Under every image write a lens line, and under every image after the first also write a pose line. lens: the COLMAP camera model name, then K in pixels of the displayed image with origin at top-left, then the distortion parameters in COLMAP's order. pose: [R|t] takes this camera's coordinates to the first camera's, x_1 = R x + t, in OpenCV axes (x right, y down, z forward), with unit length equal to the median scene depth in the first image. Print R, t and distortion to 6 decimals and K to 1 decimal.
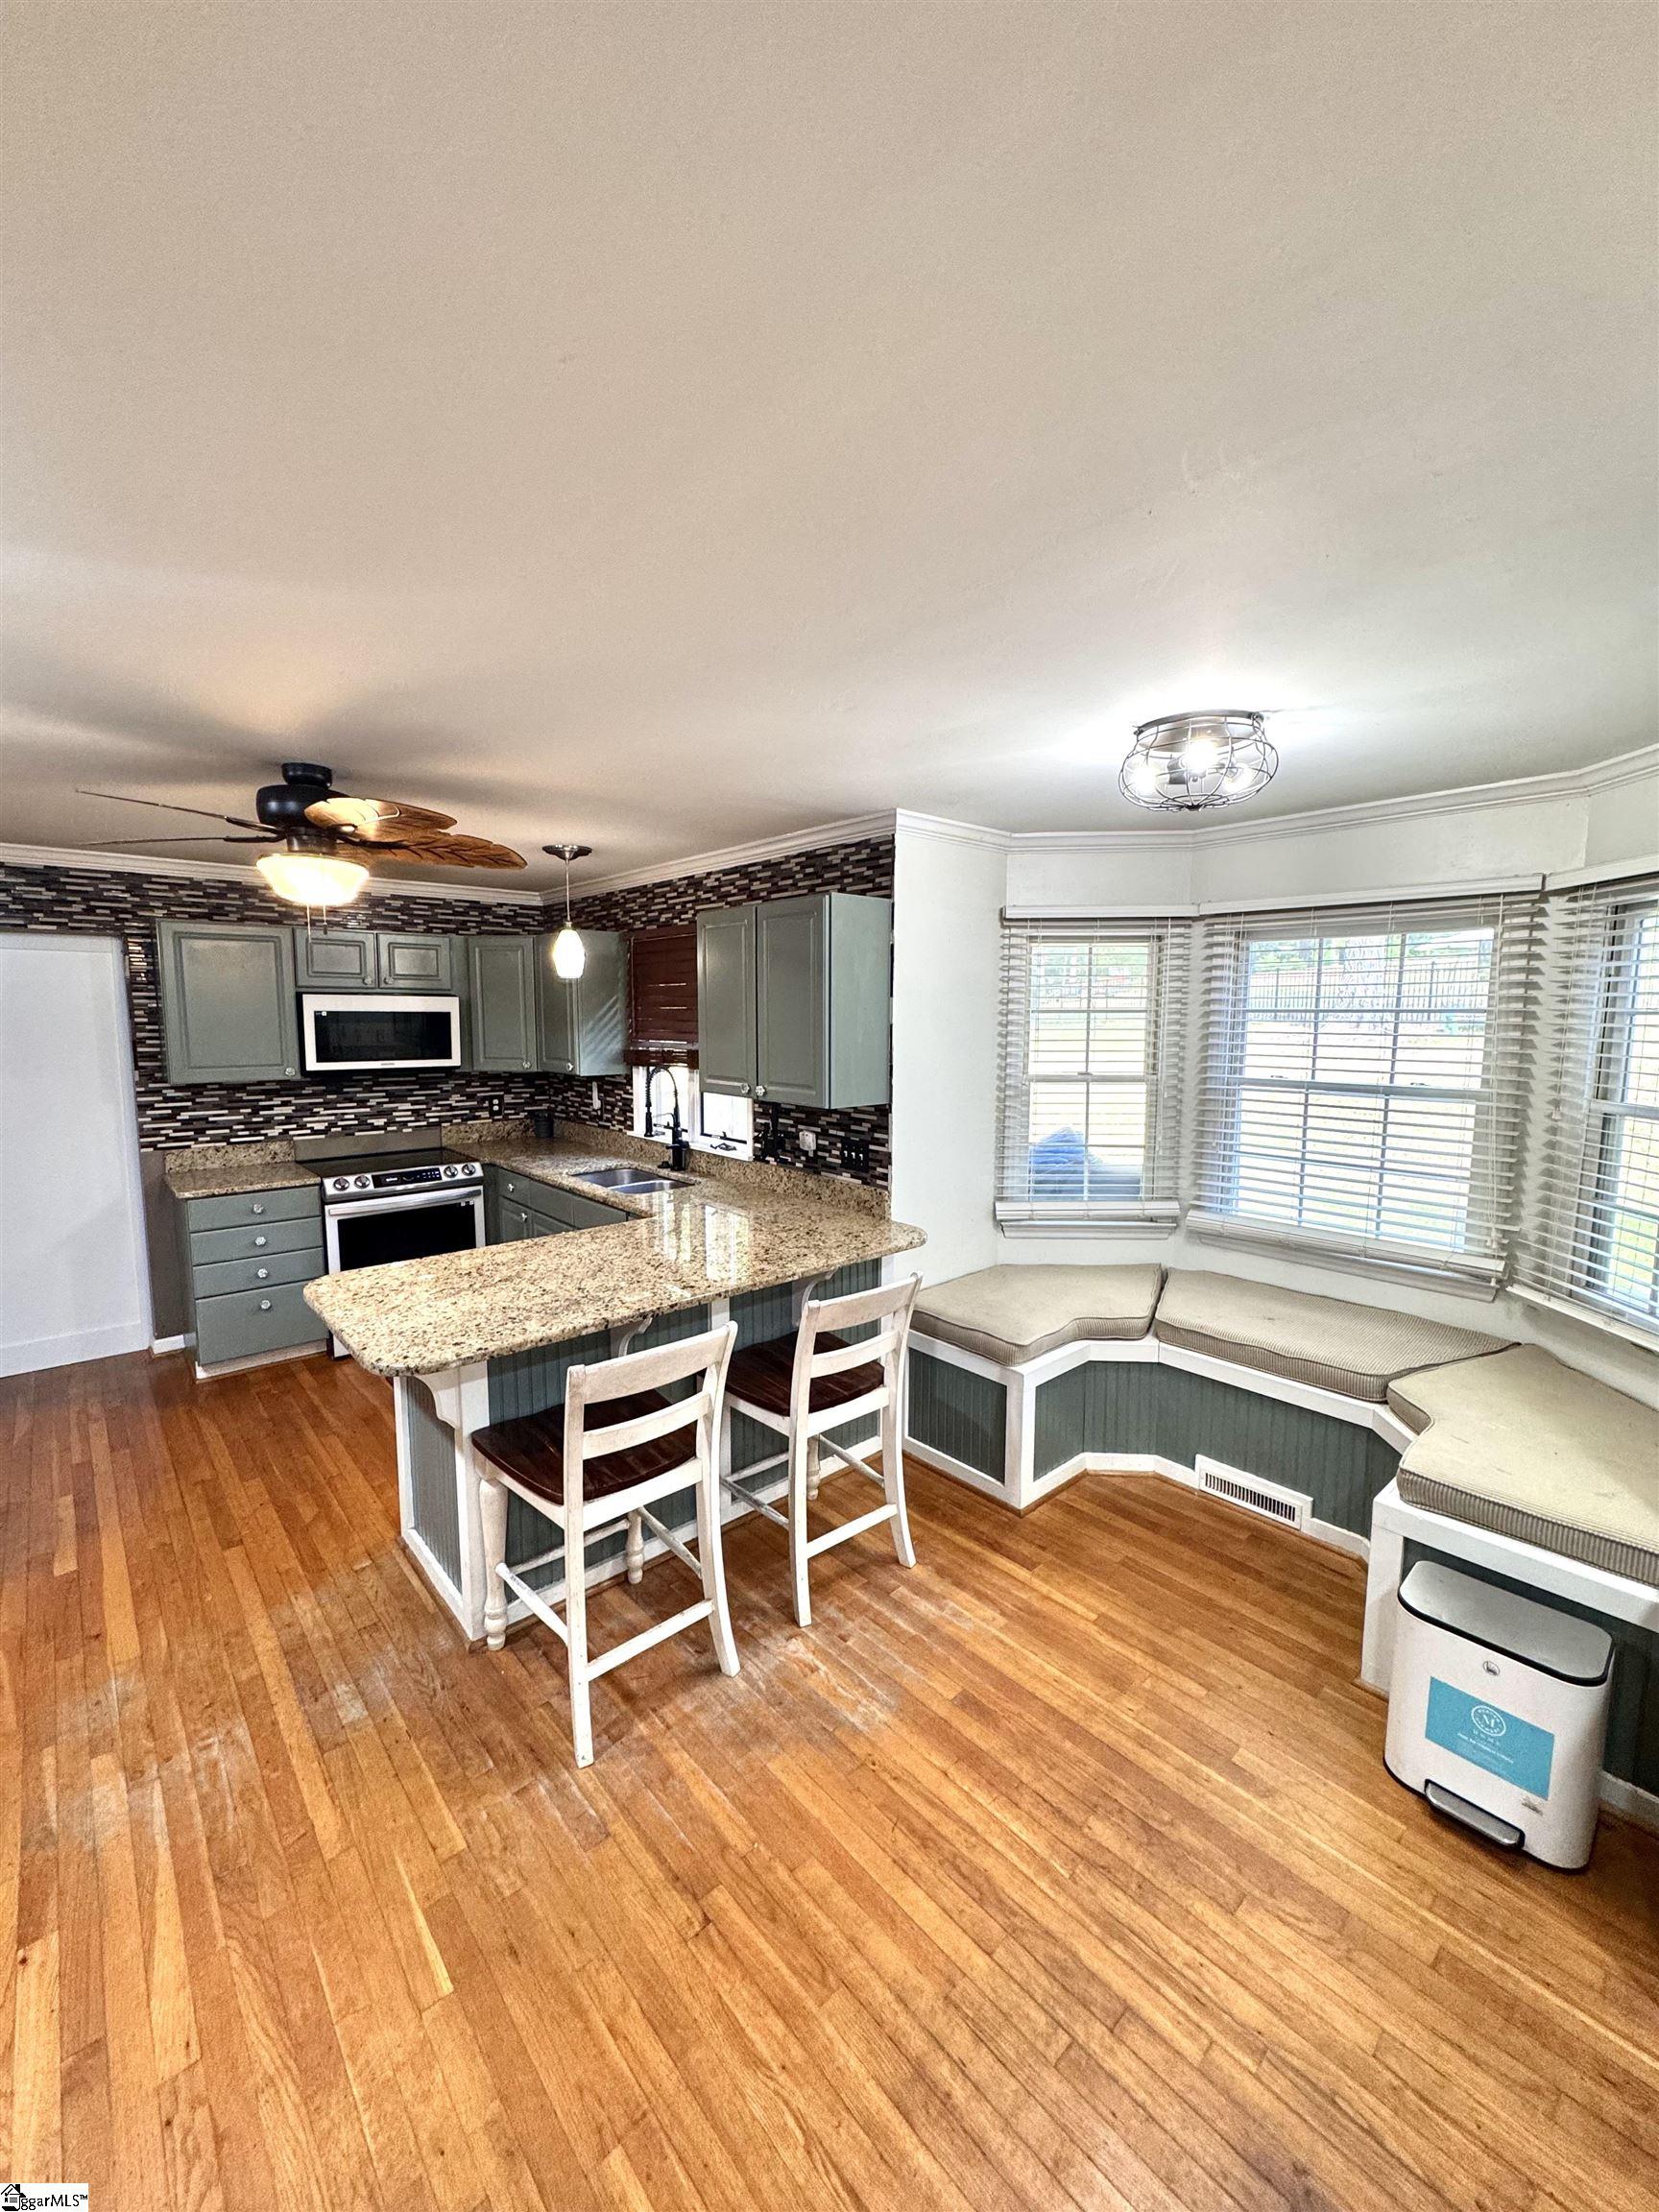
lens RADIAL K [[879.2, 0, 828.1], [0, 879.2, 1100.9], [0, 0, 1]] dist [0.001480, 0.000206]
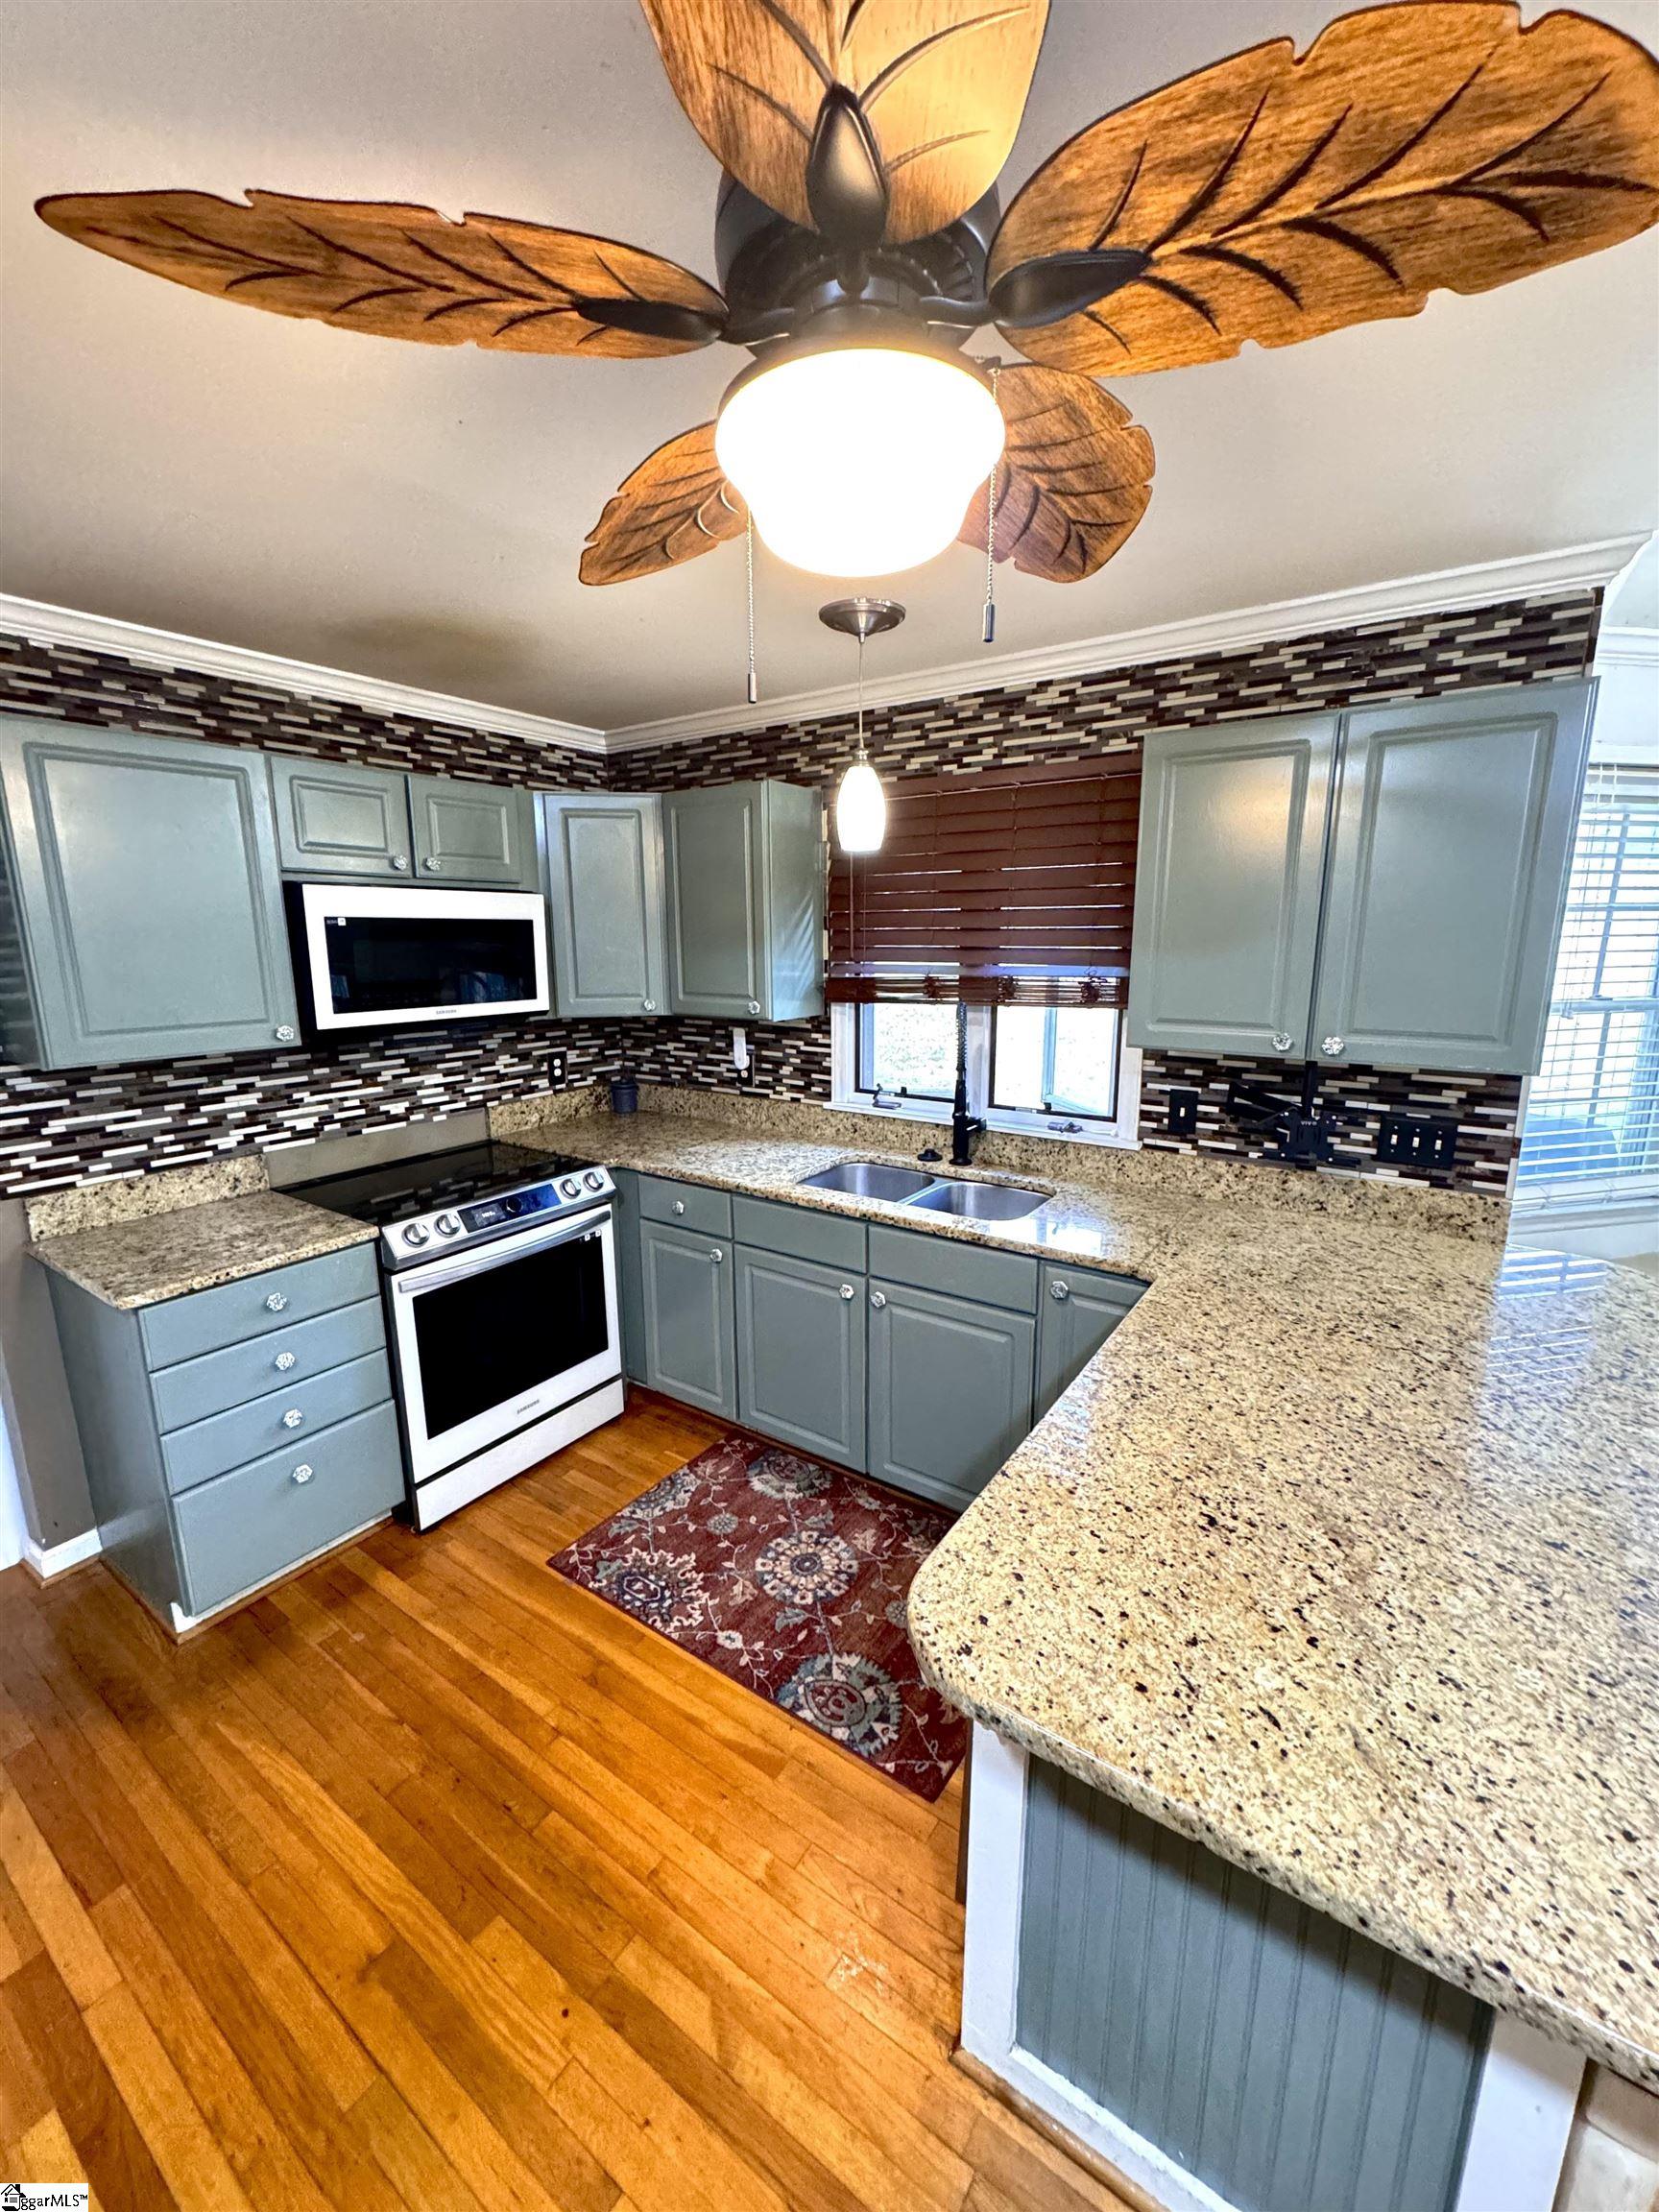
lens RADIAL K [[879.2, 0, 830.7], [0, 879.2, 1101.6], [0, 0, 1]] dist [0.001480, 0.000206]
pose [[0.970313, -0.054526, 0.235627, -0.416659], [0.032662, 0.994872, 0.095721, -0.031978], [-0.239638, -0.085183, 0.967118, 0.400838]]
